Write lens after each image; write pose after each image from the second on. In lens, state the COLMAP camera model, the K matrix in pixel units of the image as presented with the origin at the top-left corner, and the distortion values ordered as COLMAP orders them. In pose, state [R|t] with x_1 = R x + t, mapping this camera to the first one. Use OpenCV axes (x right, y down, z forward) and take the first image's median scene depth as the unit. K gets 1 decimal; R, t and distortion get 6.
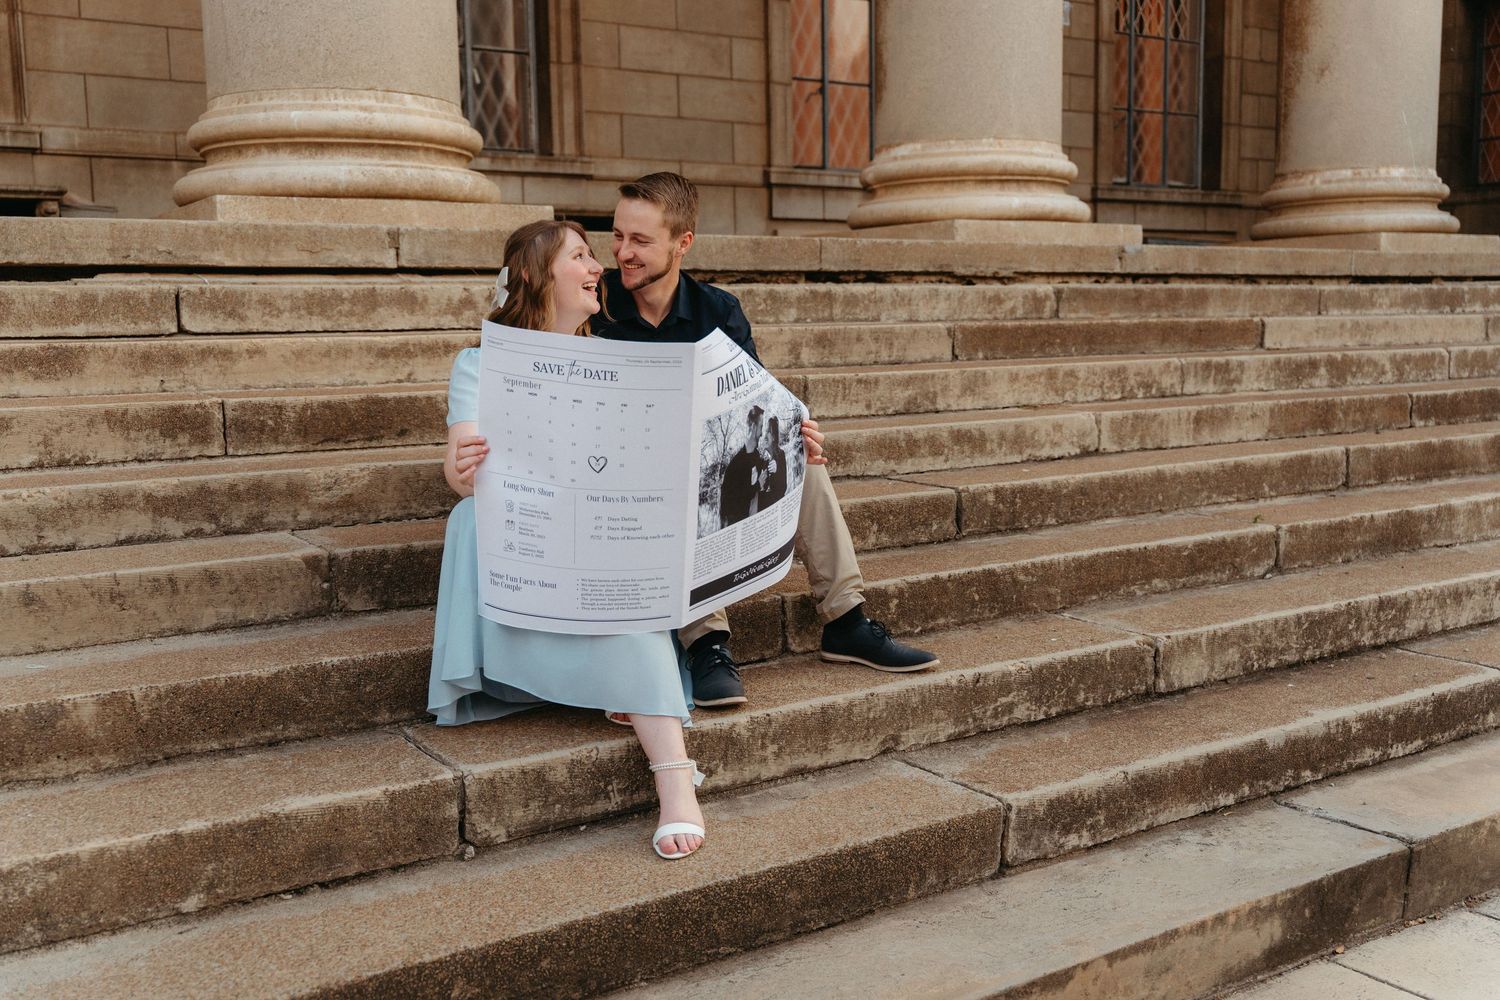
lens RADIAL K [[1553.3, 0, 723.2], [0, 1553.3, 532.8], [0, 0, 1]] dist [0.008917, 0.000000]
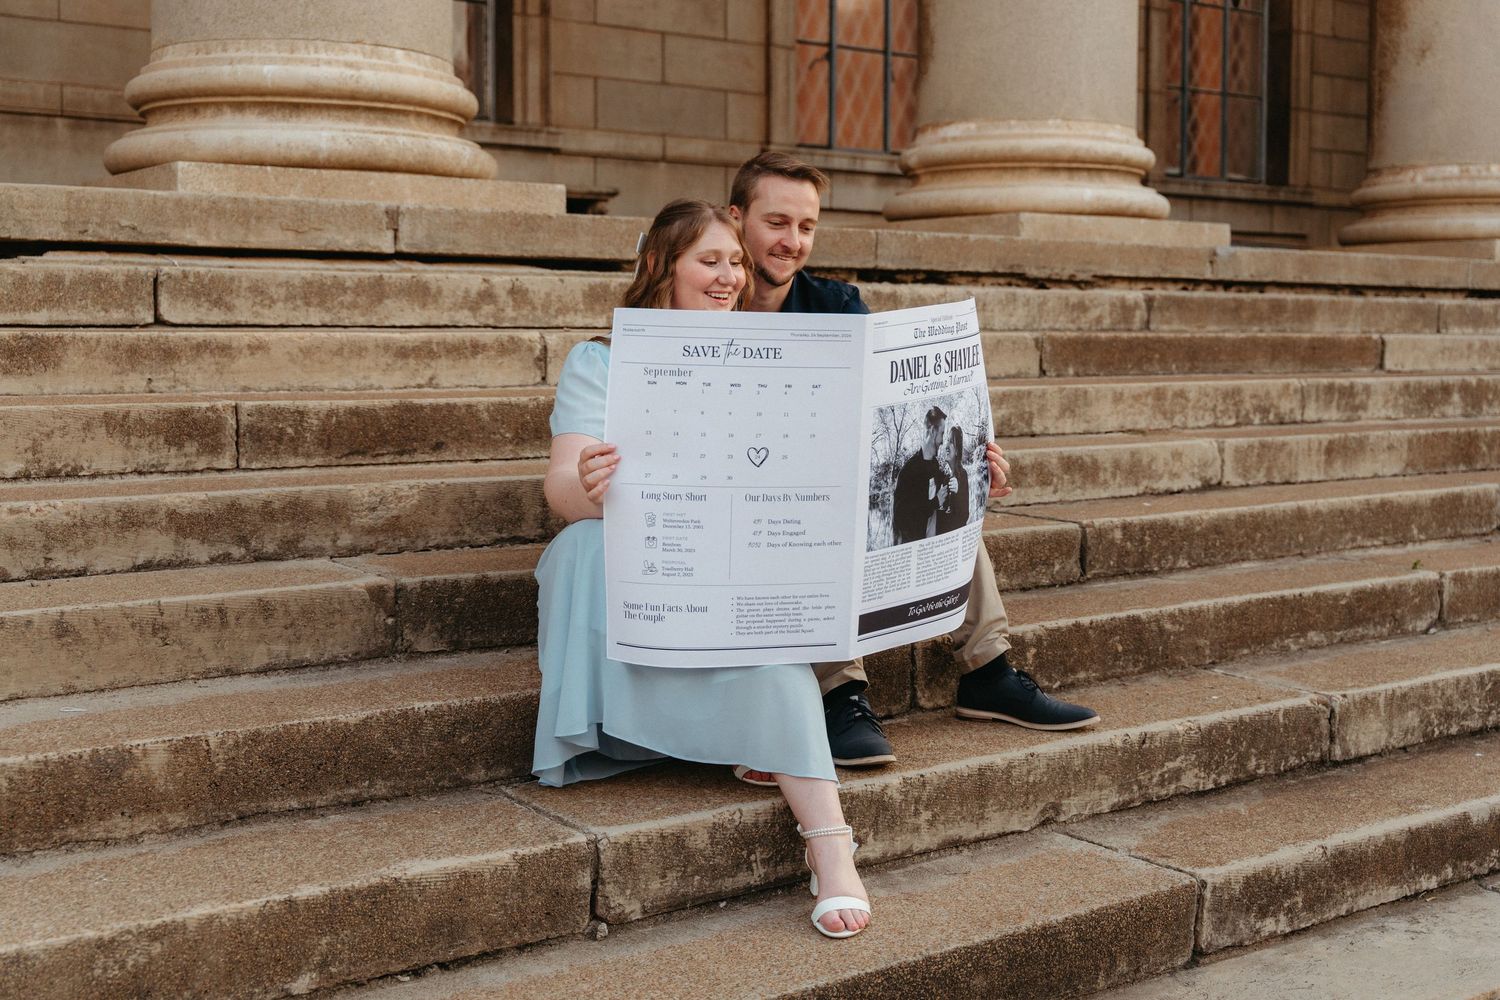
lens RADIAL K [[1946.8, 0, 737.4], [0, 1946.8, 446.0], [0, 0, 1]] dist [0.014178, 0.000000]
pose [[0.997936, 0.018019, 0.061641, -0.120959], [-0.013298, 0.997007, -0.076158, 0.015521], [-0.062828, 0.075181, 0.995189, -0.070397]]
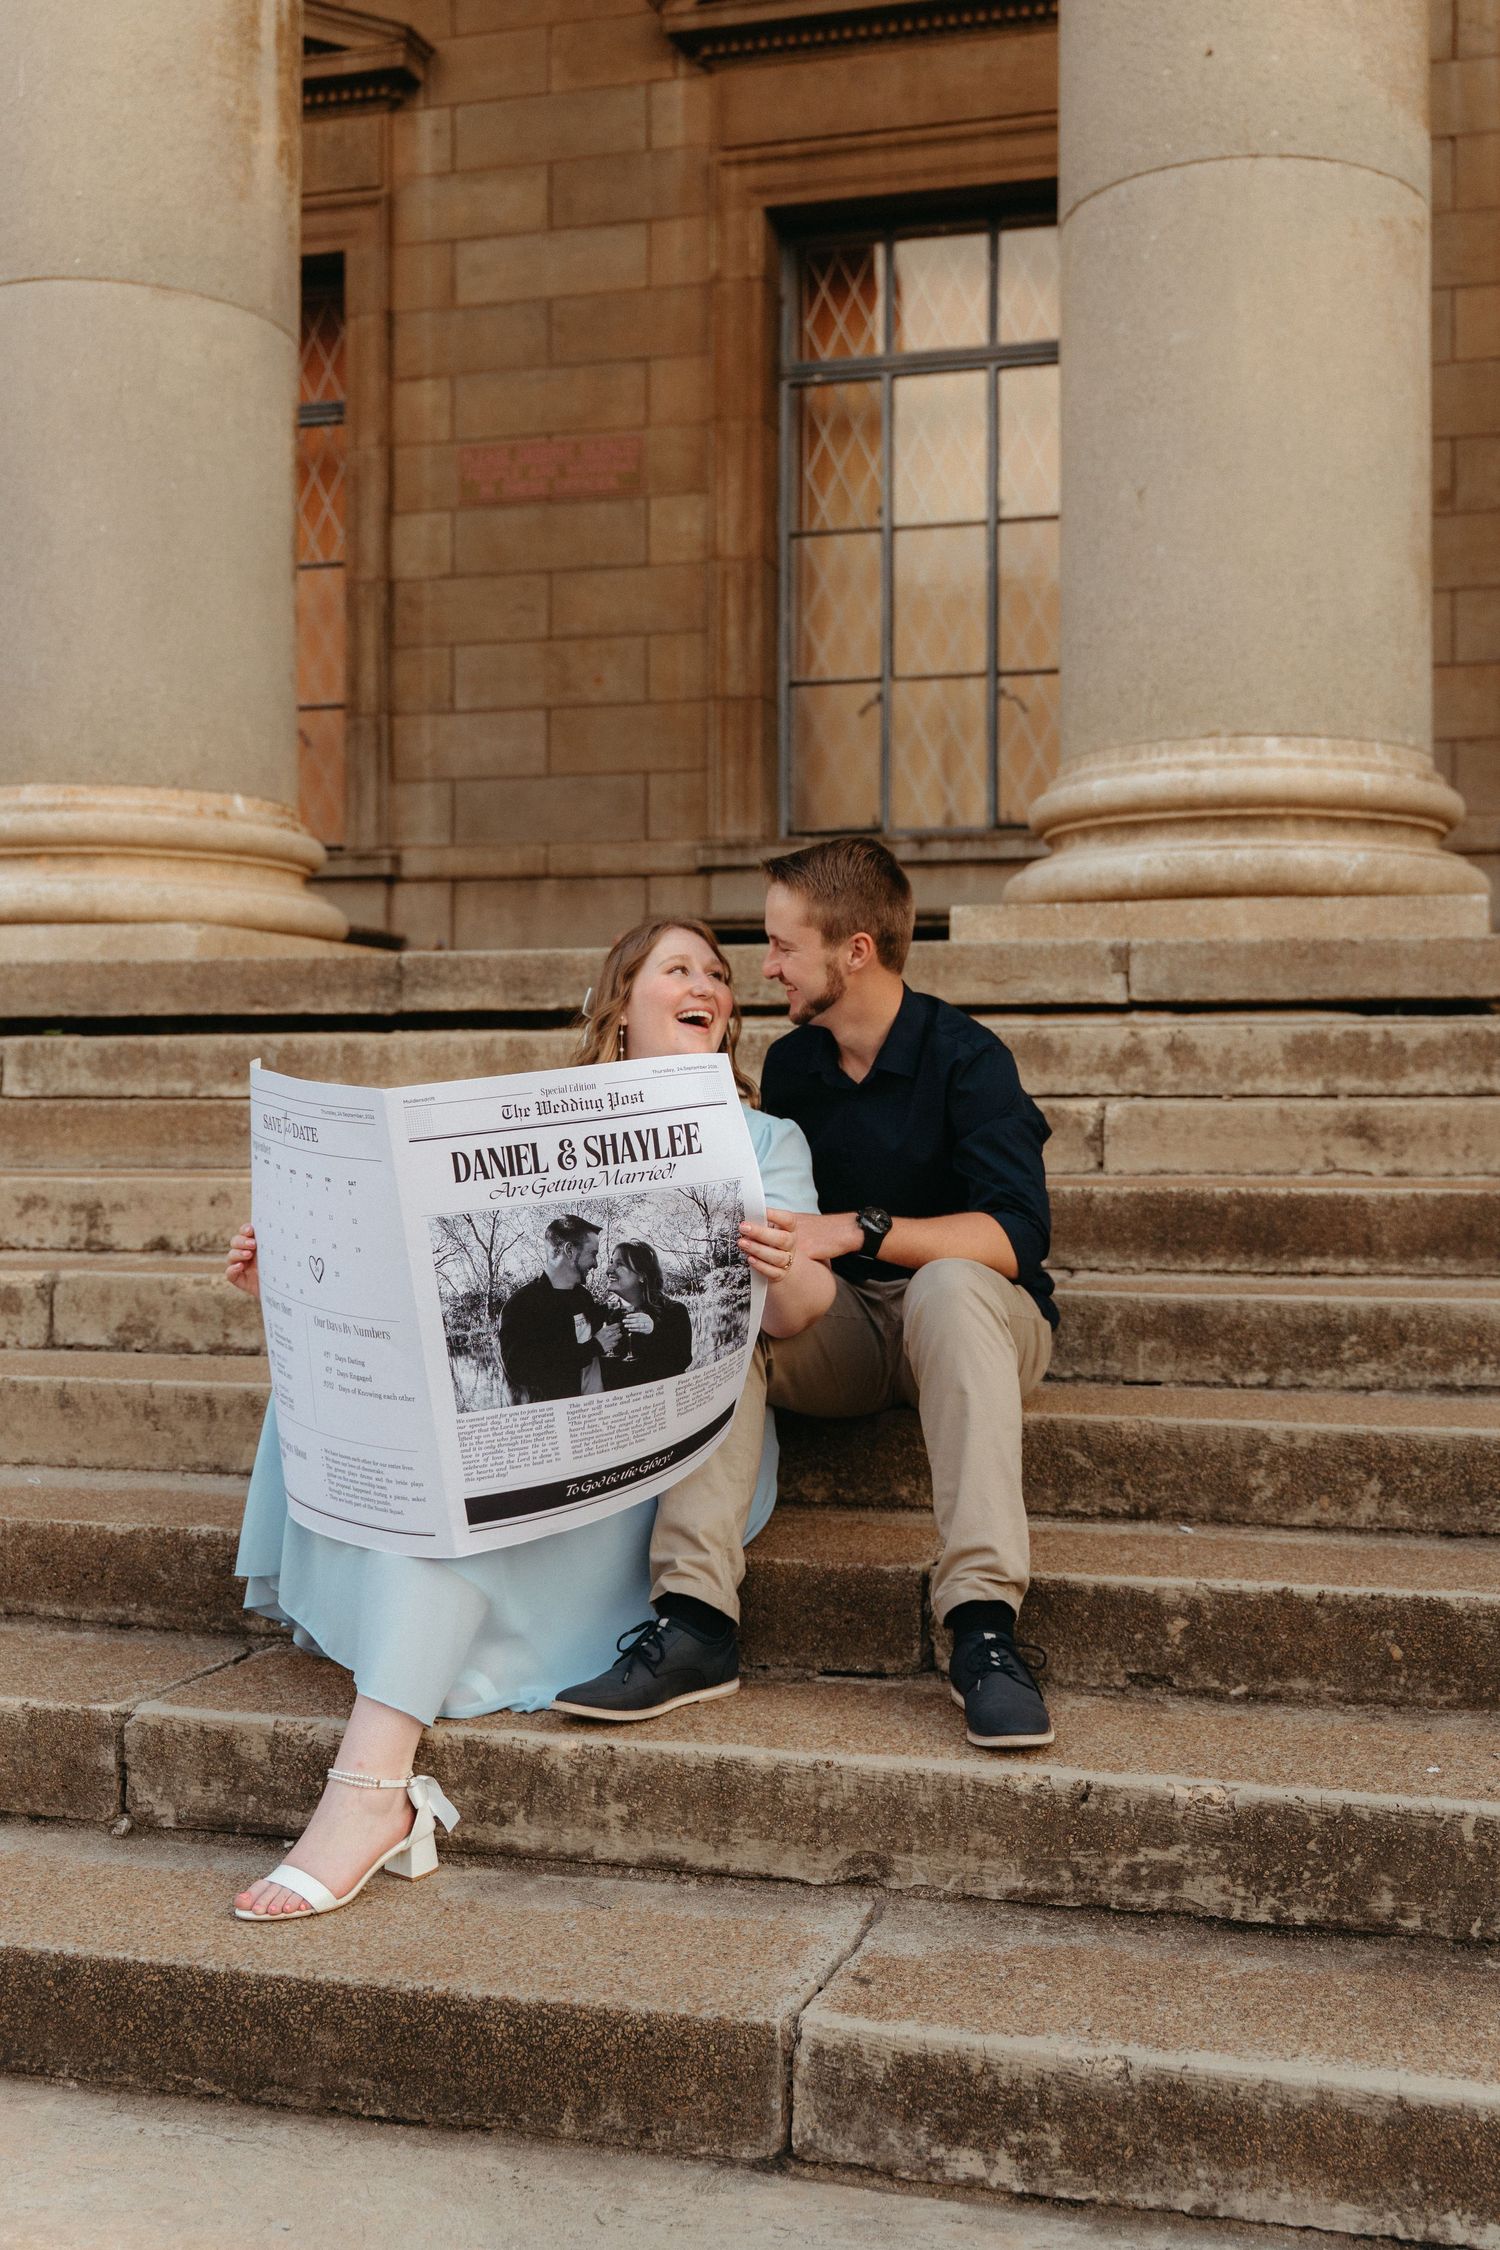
lens RADIAL K [[2293.4, 0, 748.9], [0, 2293.4, 1123.2], [0, 0, 1]] dist [-0.003513, 0.000000]
pose [[0.643610, 0.021469, -0.765052, 0.600459], [-0.115013, 0.990968, -0.068948, -0.051195], [0.756663, 0.132366, 0.640266, 0.388714]]
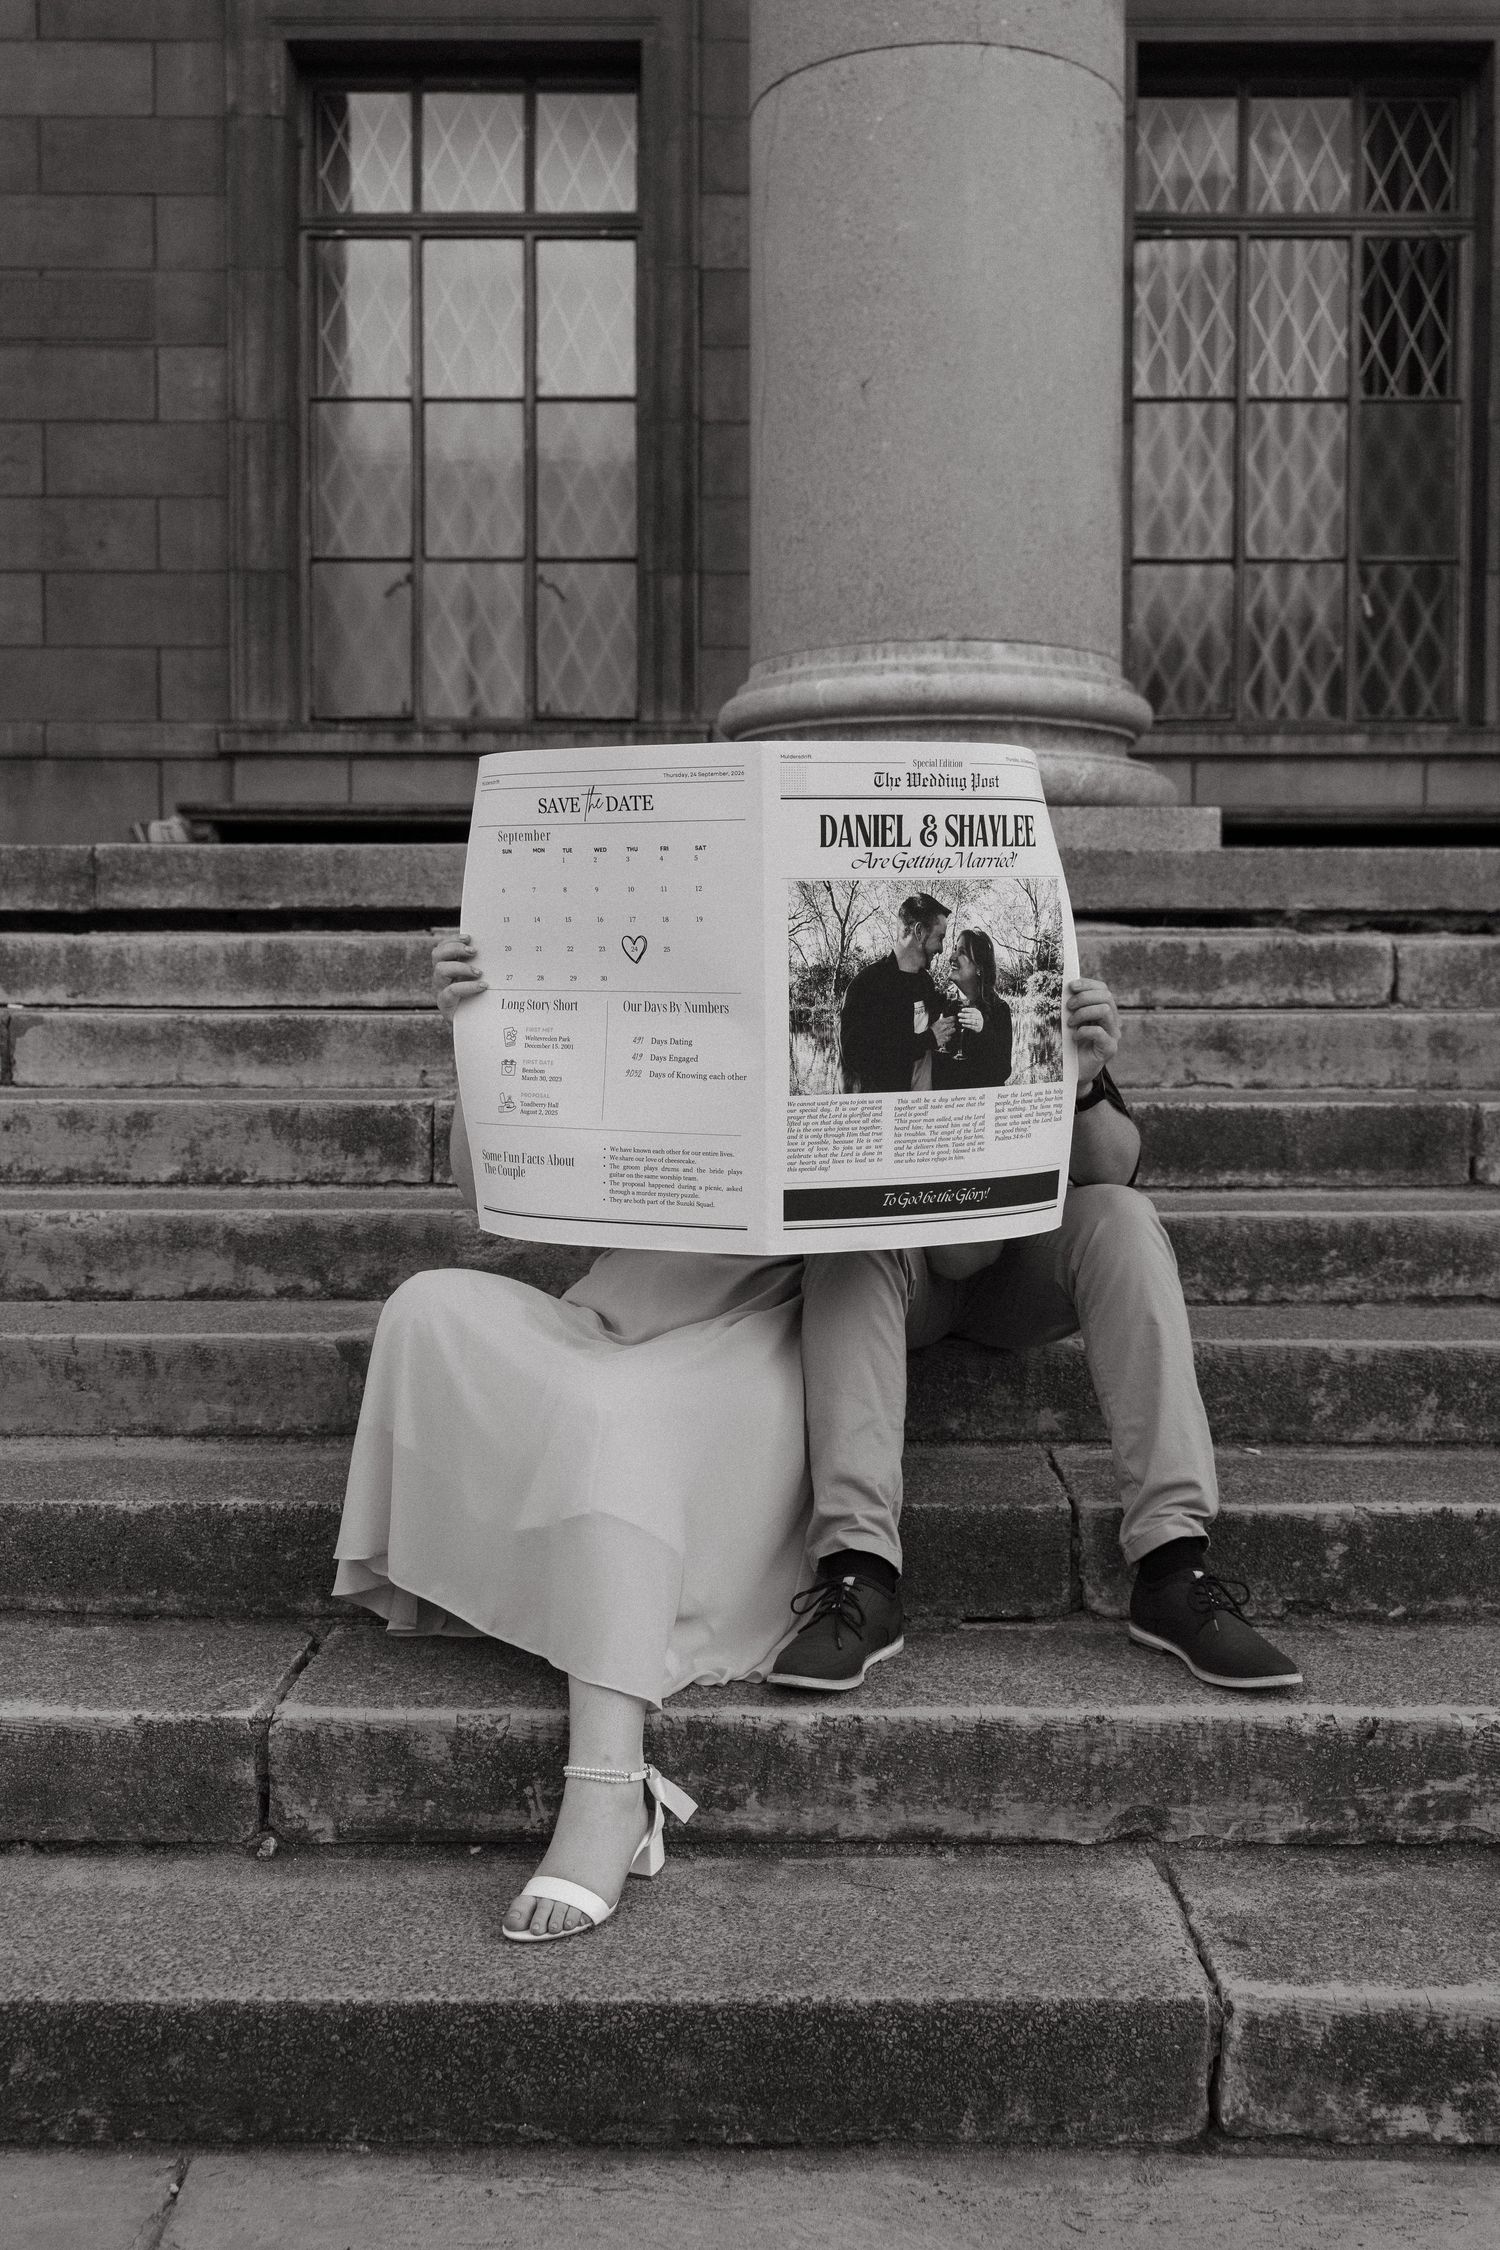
lens RADIAL K [[2330.0, 0, 658.5], [0, 2330.0, 1117.3], [0, 0, 1]] dist [0.008917, 0.000000]
pose [[0.817099, 0.045841, -0.574672, 0.363133], [-0.093230, 0.994220, -0.053252, -0.035109], [0.568909, 0.097089, 0.816650, 0.232827]]
